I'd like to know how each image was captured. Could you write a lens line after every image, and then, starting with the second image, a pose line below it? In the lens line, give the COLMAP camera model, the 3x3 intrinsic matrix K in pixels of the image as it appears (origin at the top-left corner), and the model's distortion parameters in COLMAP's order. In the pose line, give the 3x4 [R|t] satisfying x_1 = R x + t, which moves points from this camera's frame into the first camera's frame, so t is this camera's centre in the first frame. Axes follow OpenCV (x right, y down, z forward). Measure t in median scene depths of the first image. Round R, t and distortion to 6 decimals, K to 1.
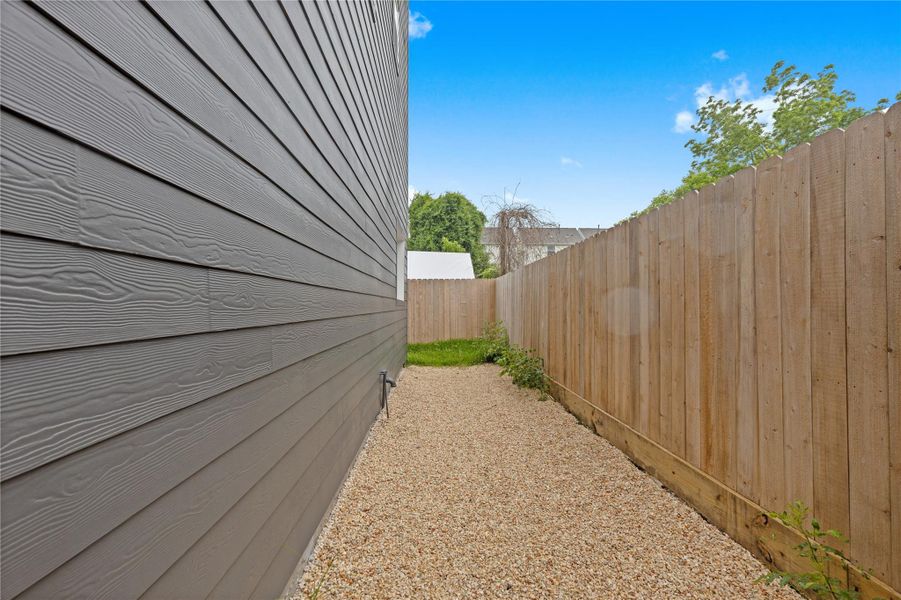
lens RADIAL K [[406.2, 0, 453.0], [0, 406.2, 300.4], [0, 0, 1]] dist [0.015672, -0.000753]
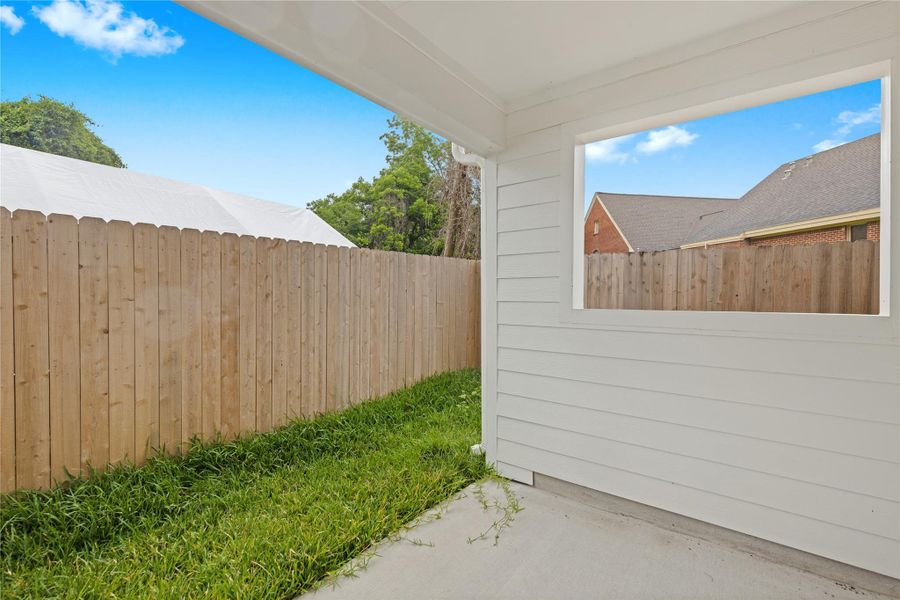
lens RADIAL K [[405.7, 0, 447.8], [0, 405.7, 299.5], [0, 0, 1]] dist [0.015672, -0.000753]
pose [[0.641447, -0.015597, 0.767008, -0.109664], [-0.007850, 0.999608, 0.026892, -0.003232], [-0.767127, -0.023271, 0.641073, 0.210861]]
